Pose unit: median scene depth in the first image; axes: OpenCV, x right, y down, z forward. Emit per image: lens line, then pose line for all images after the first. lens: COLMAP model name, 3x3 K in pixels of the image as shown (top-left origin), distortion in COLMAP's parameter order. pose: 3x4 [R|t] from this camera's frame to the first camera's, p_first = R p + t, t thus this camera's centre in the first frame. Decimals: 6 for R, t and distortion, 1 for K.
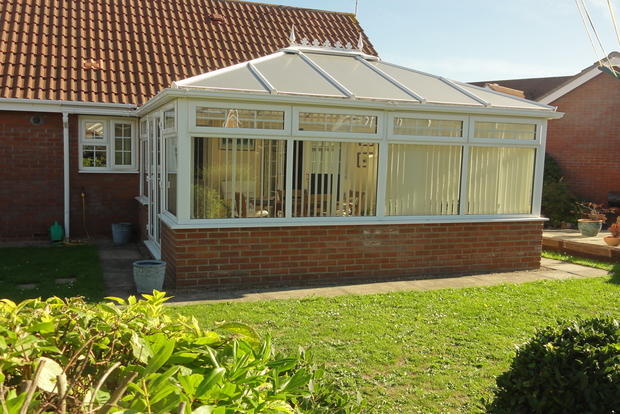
lens RADIAL K [[580.4, 0, 308.9], [0, 580.4, 207.6], [0, 0, 1]] dist [0.003303, 0.000000]
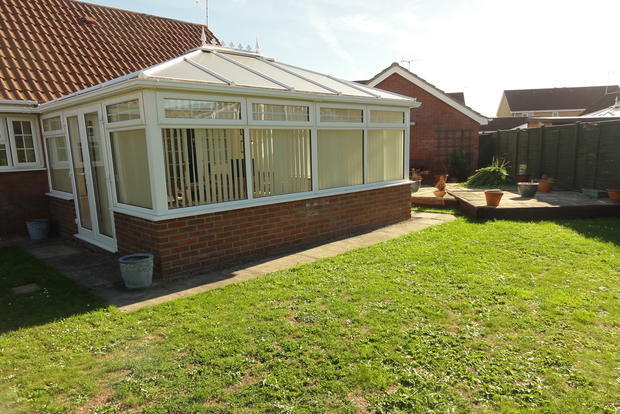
lens RADIAL K [[429.1, 0, 322.9], [0, 429.1, 218.0], [0, 0, 1]] dist [-0.005988, -0.001709]
pose [[0.919375, -0.111560, 0.377231, -0.191657], [0.079855, 0.991906, 0.098722, -0.014495], [-0.385191, -0.060638, 0.920842, 0.155684]]
